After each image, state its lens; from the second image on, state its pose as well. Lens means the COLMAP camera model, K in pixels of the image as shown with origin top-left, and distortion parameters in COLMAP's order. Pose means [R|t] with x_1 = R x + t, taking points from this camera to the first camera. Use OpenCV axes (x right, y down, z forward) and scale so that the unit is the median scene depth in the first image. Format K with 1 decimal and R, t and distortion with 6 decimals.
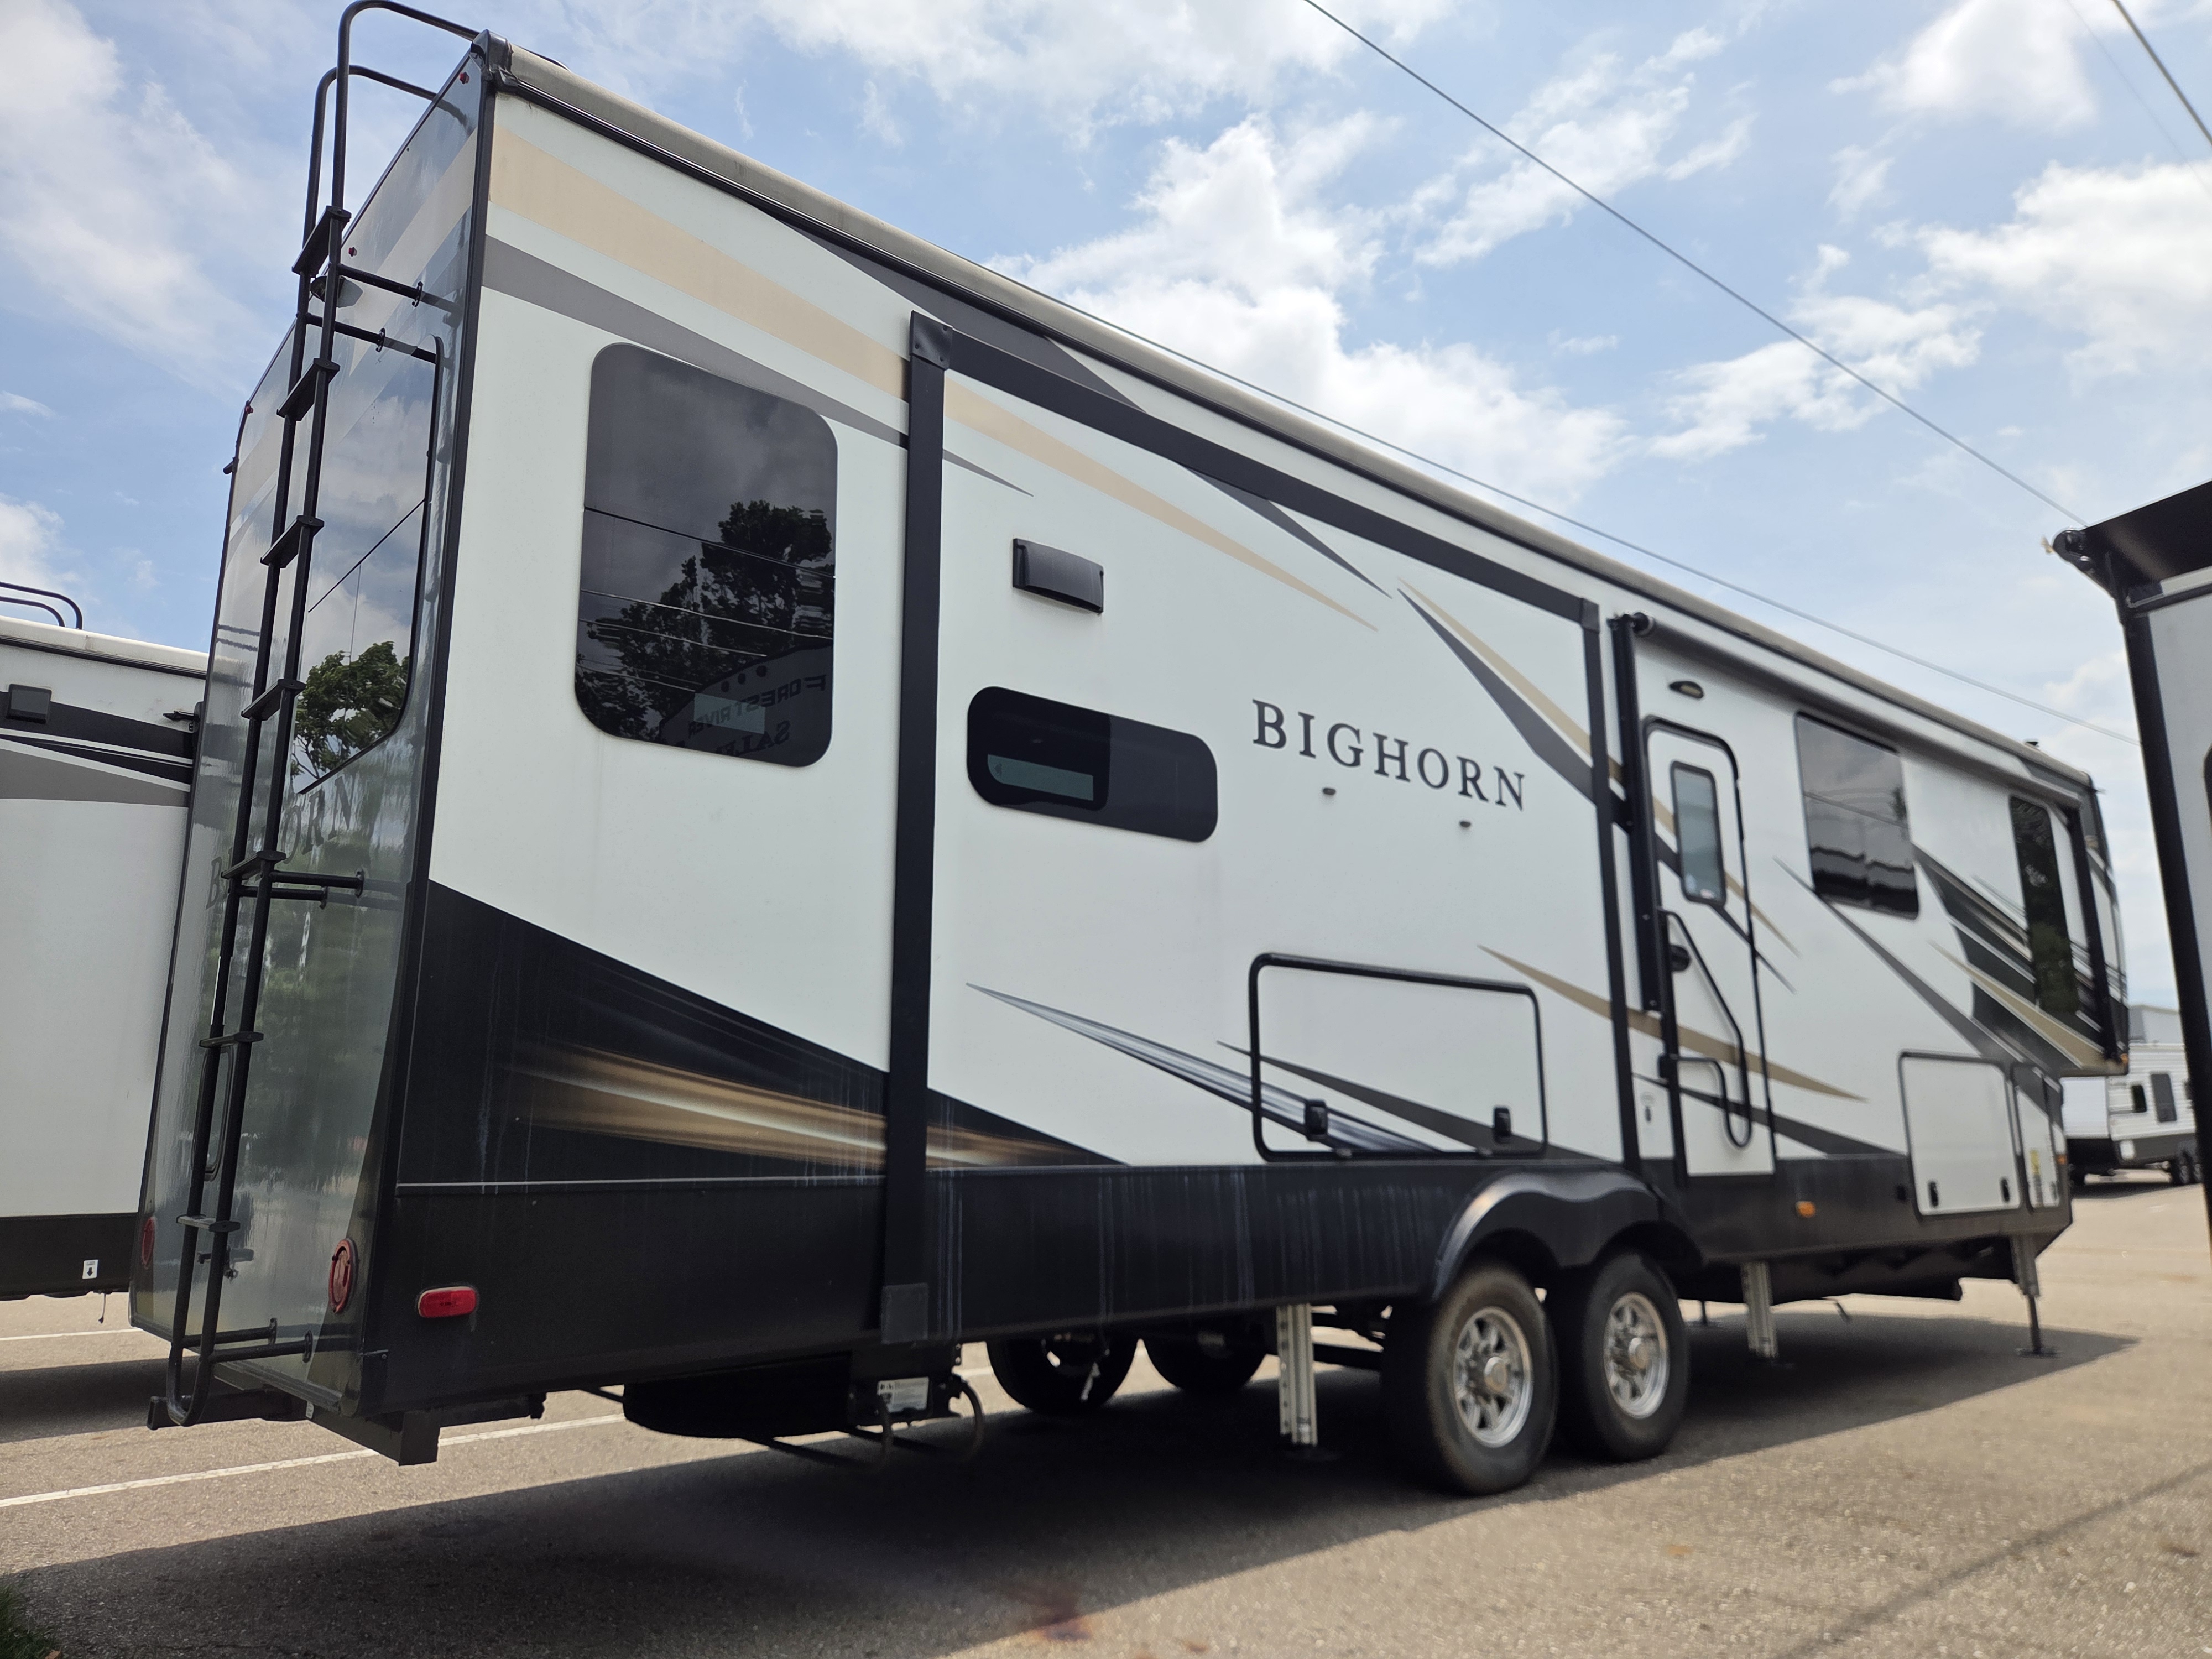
lens RADIAL K [[1495.5, 0, 1105.7], [0, 1495.5, 827.5], [0, 0, 1]] dist [0.007377, 0.001694]
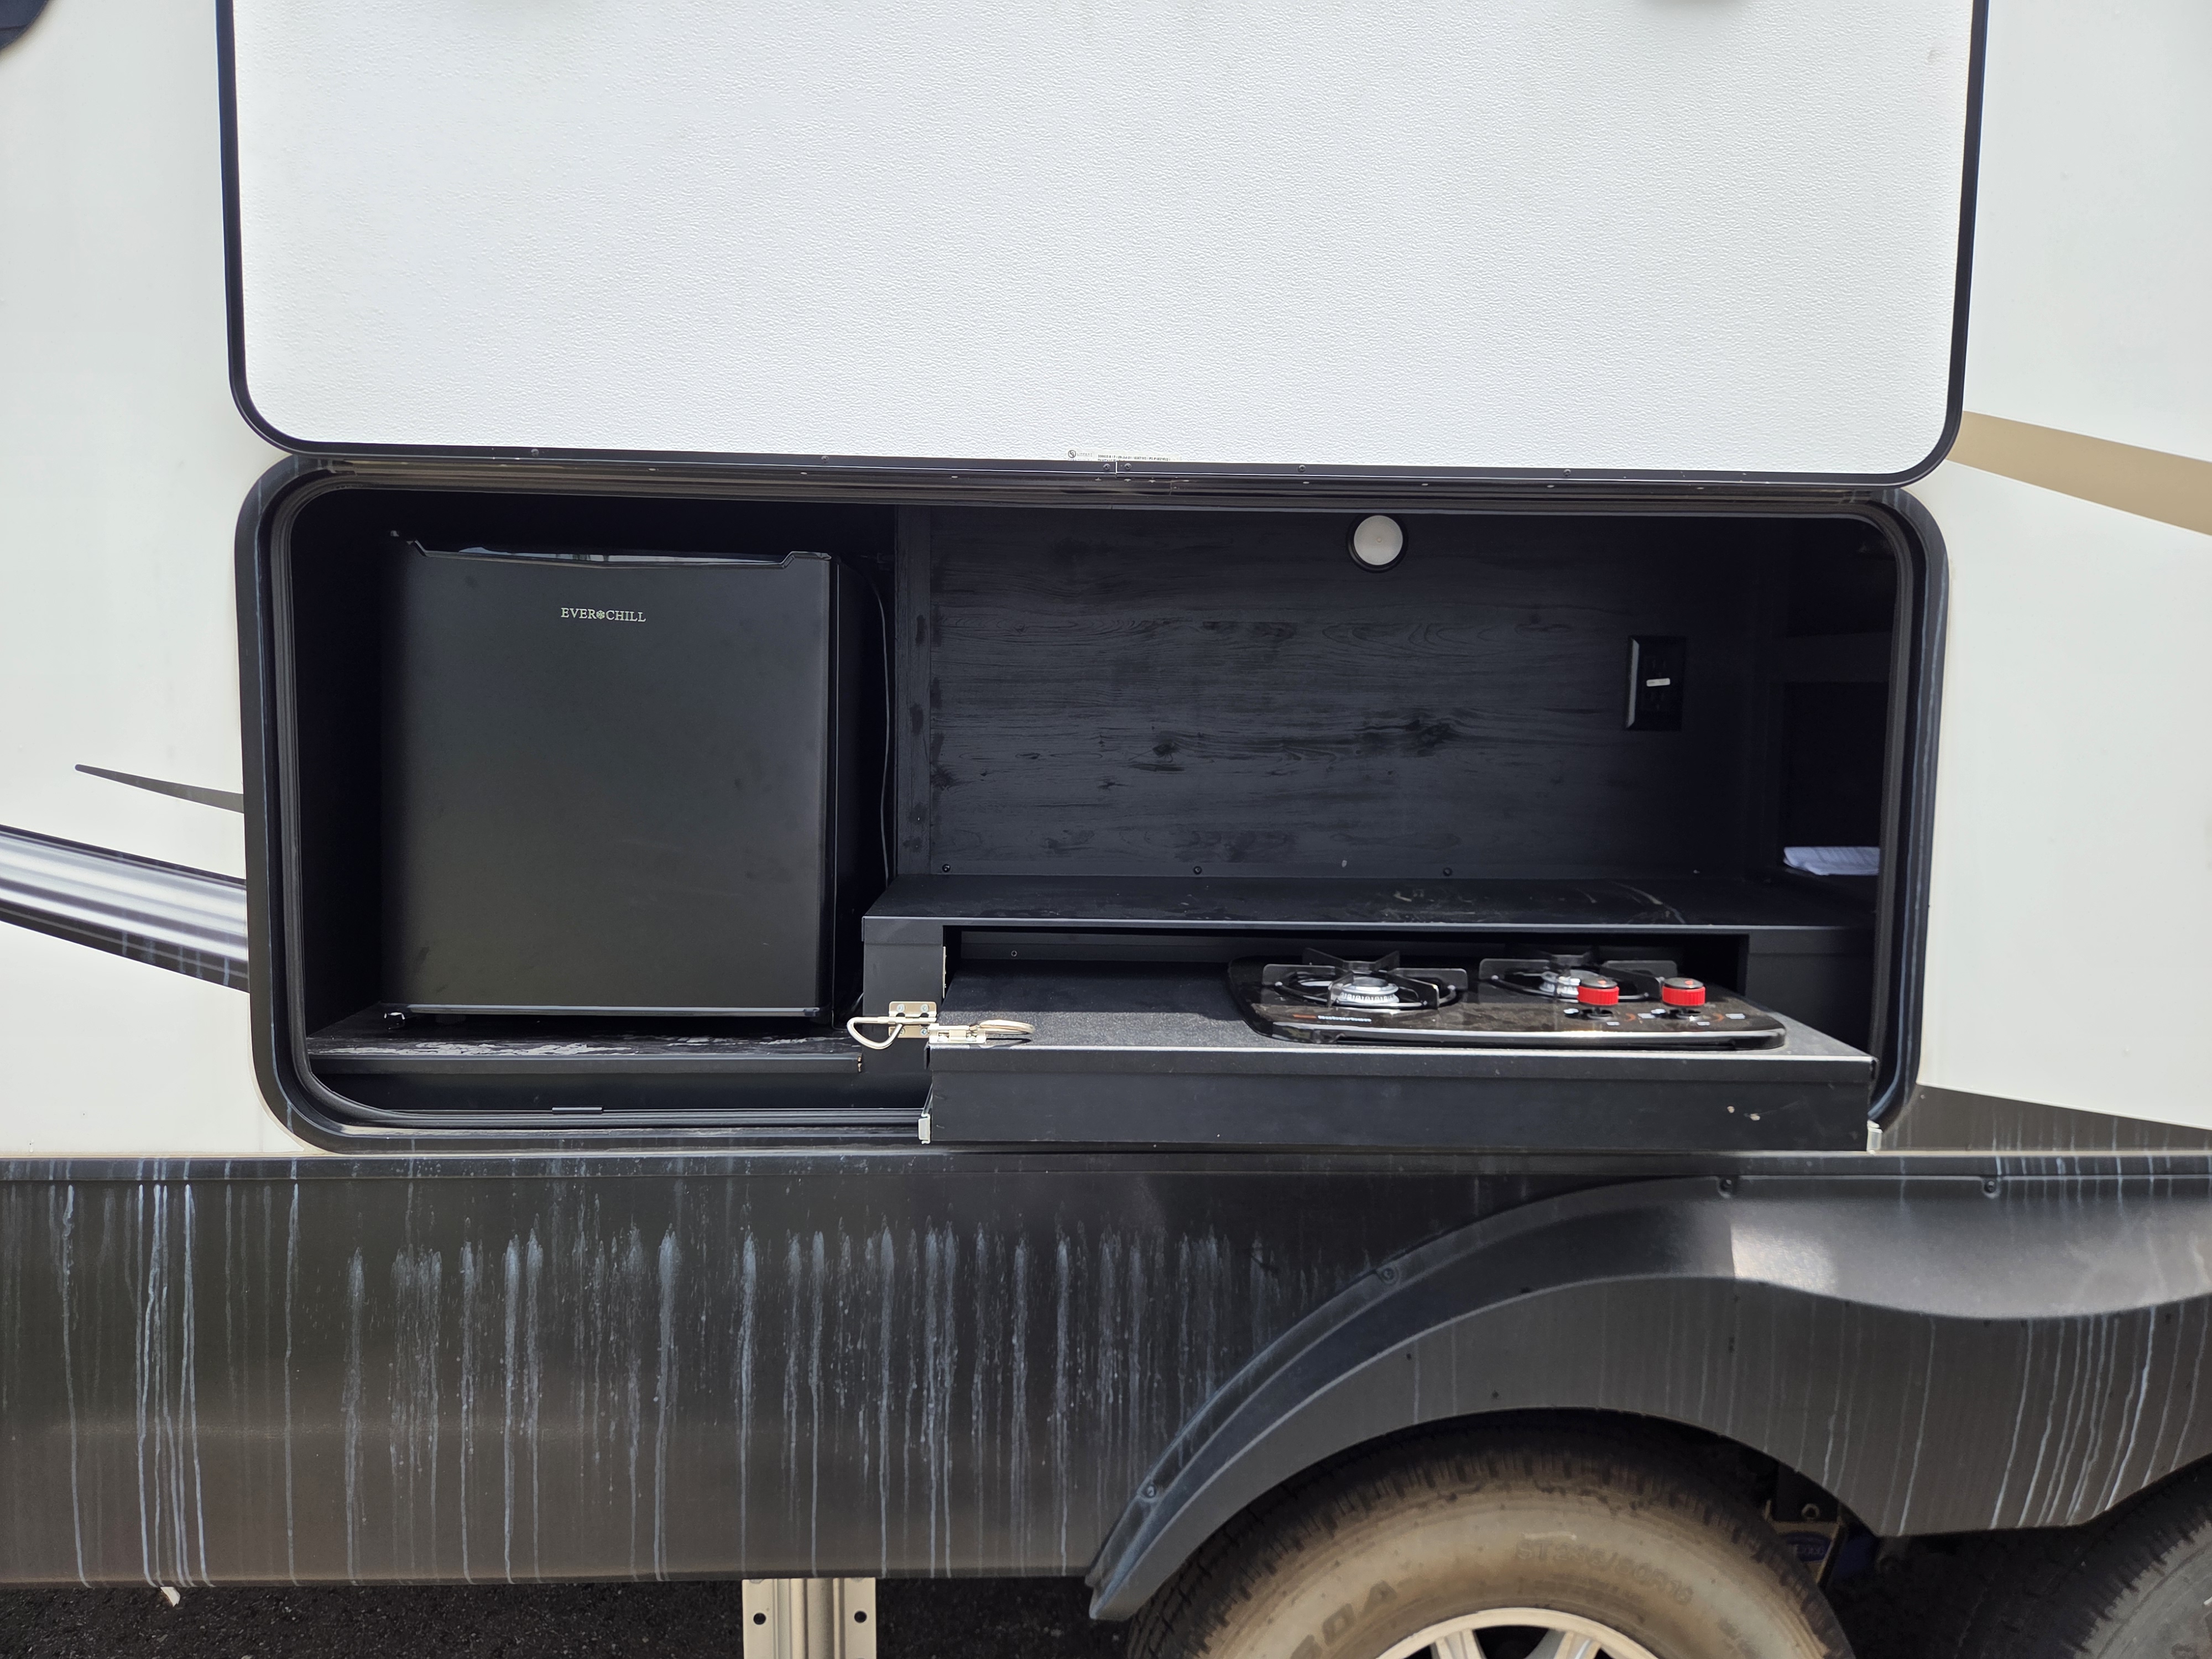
lens RADIAL K [[1495.5, 0, 1104.1], [0, 1495.5, 826.7], [0, 0, 1]] dist [0.007377, 0.001694]
pose [[0.783262, 0.061295, -0.618663, 0.418055], [0.118939, 0.961972, 0.245893, 0.102677], [0.610209, -0.266182, 0.746186, 0.881267]]
